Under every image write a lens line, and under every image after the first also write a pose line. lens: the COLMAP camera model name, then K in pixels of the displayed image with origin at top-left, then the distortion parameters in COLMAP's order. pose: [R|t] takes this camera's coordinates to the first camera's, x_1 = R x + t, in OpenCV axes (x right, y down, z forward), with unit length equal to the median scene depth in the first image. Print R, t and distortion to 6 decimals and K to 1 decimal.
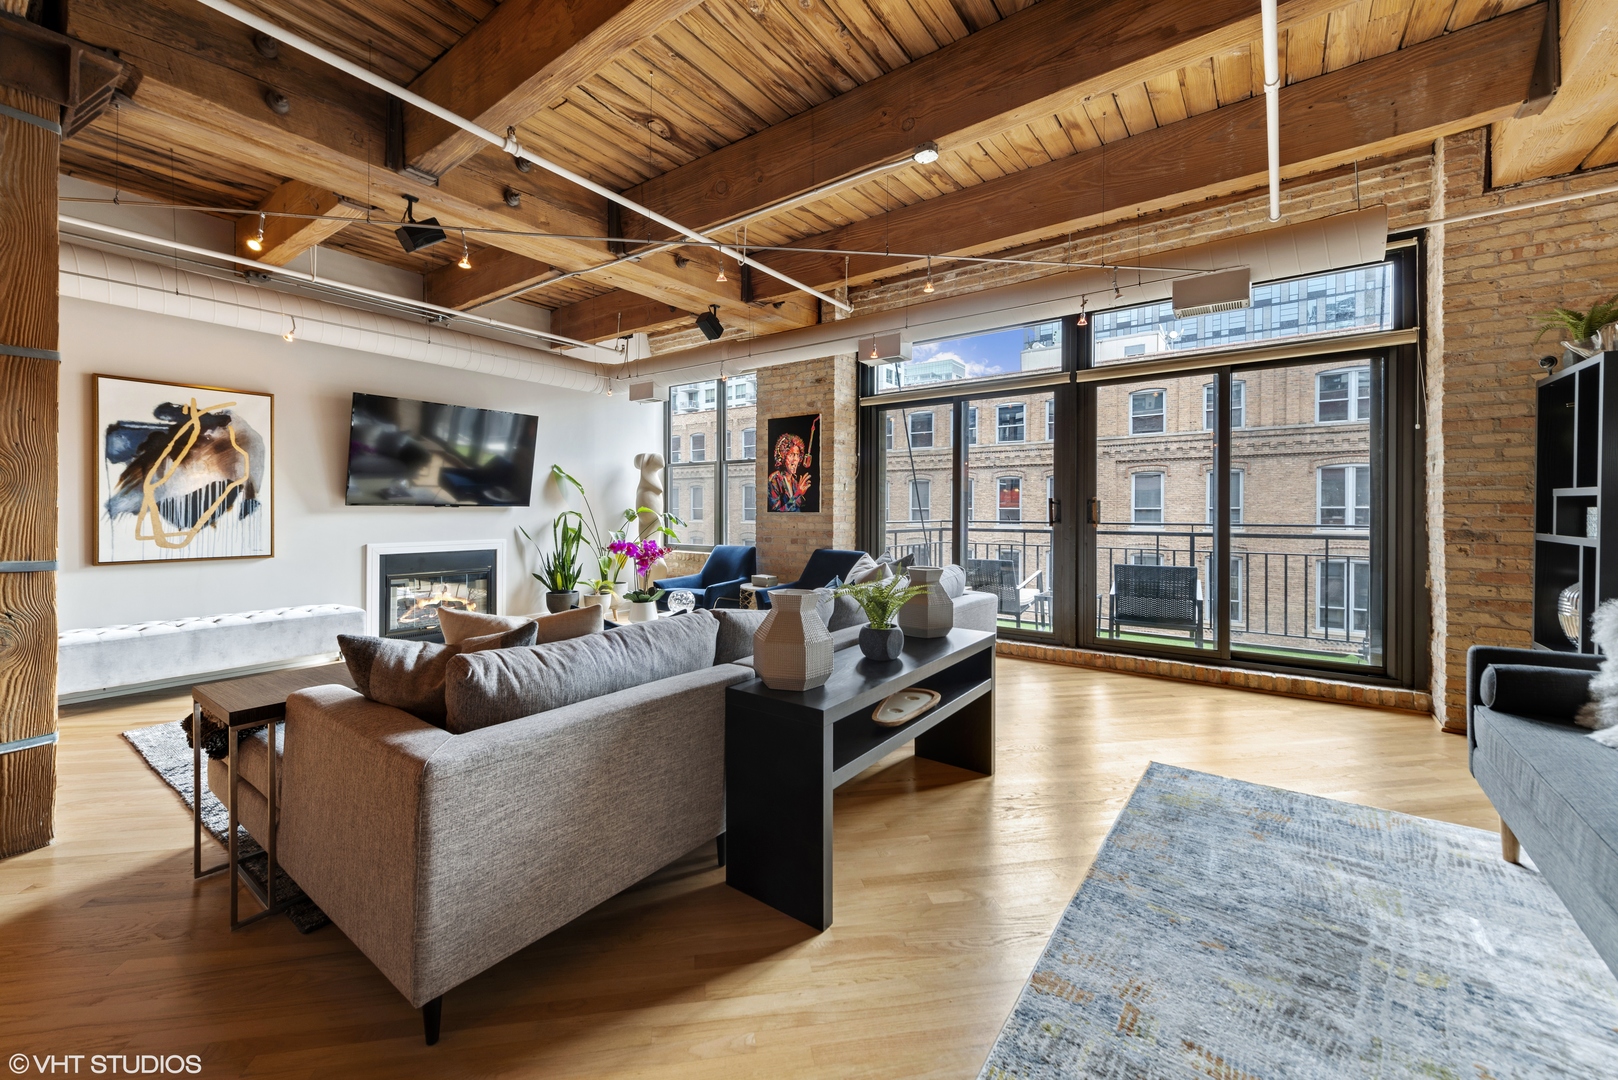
lens RADIAL K [[641.6, 0, 798.4], [0, 641.6, 511.2], [0, 0, 1]] dist [0.010483, -0.000034]
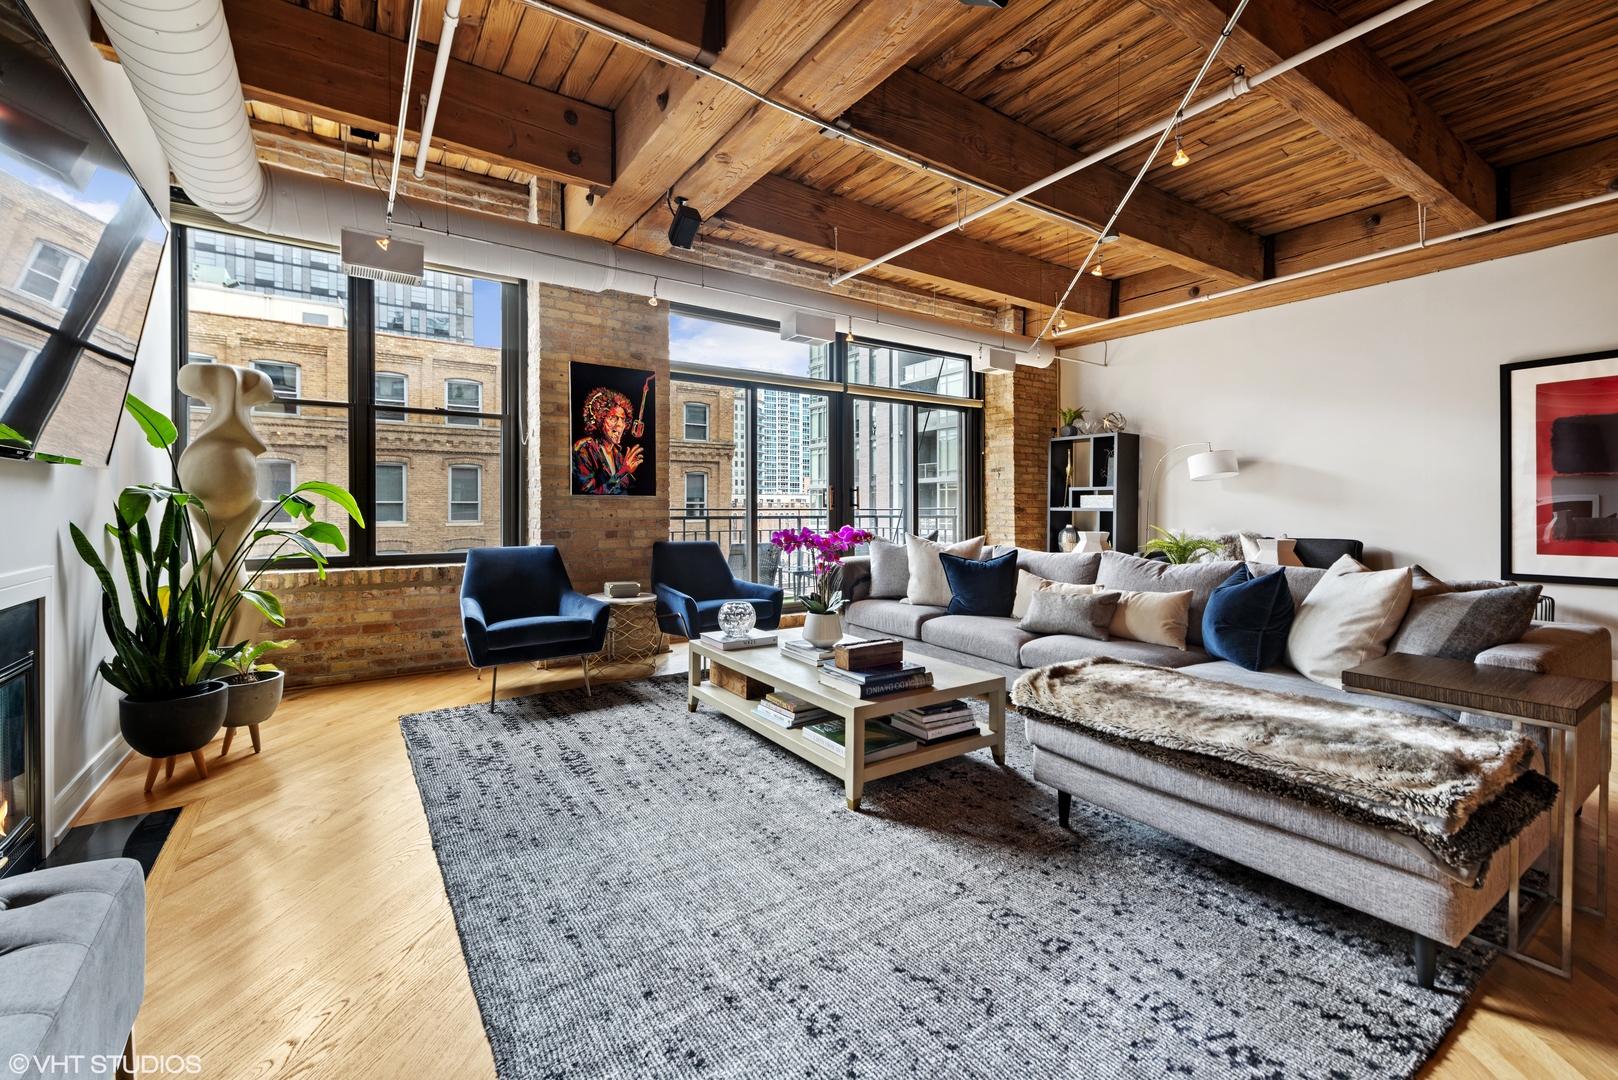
lens RADIAL K [[673.3, 0, 785.9], [0, 673.3, 507.1], [0, 0, 1]] dist [0.019372, 0.000080]
pose [[0.349818, -0.000843, 0.936817, -0.668030], [0.002283, 0.999997, 0.000047, 0.015700], [-0.936815, 0.002122, 0.349819, 0.536233]]
